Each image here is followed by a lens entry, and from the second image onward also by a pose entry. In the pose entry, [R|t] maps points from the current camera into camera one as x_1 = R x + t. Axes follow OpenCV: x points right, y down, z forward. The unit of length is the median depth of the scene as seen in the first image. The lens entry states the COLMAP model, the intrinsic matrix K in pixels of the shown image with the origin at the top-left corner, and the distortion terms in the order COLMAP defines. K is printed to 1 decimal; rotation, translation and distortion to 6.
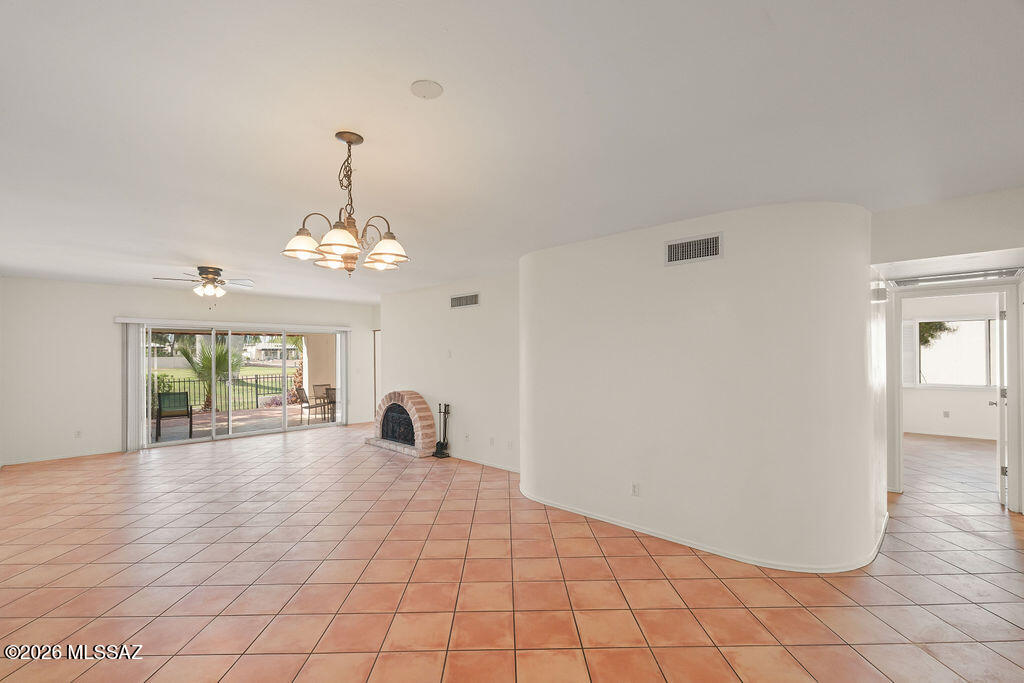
lens RADIAL K [[458.7, 0, 510.9], [0, 458.7, 346.4], [0, 0, 1]] dist [-0.002686, 0.000567]
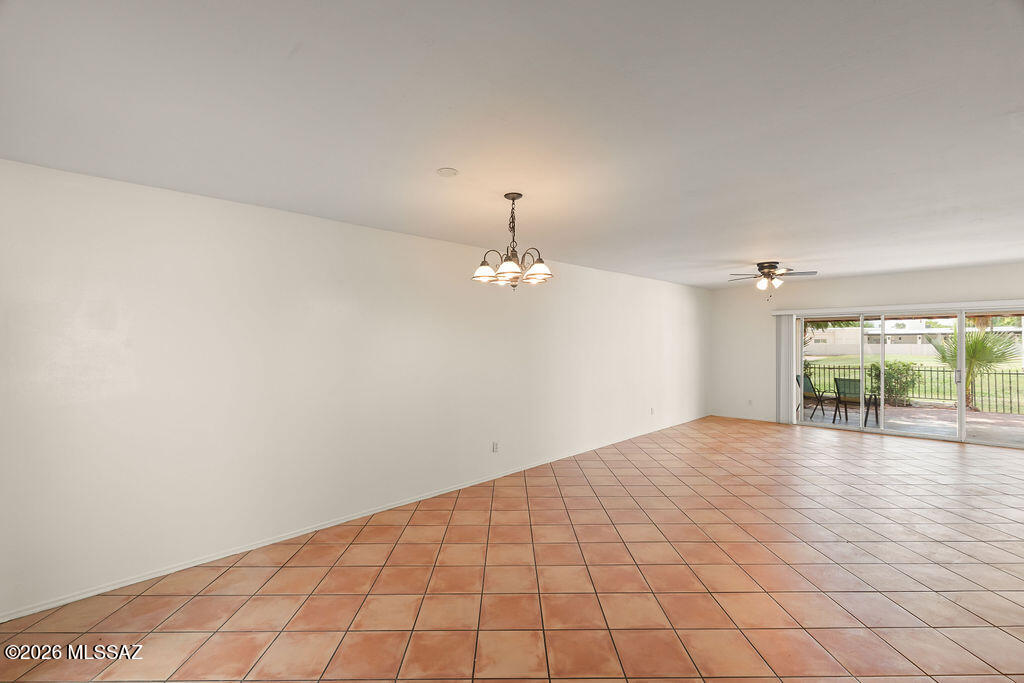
lens RADIAL K [[458.7, 0, 510.7], [0, 458.7, 344.8], [0, 0, 1]] dist [-0.002686, 0.000567]
pose [[-0.013710, 0.011186, -0.999843, 0.436995], [0.018315, 0.999772, 0.010934, 0.000175], [0.999738, -0.018163, -0.013912, 0.397549]]
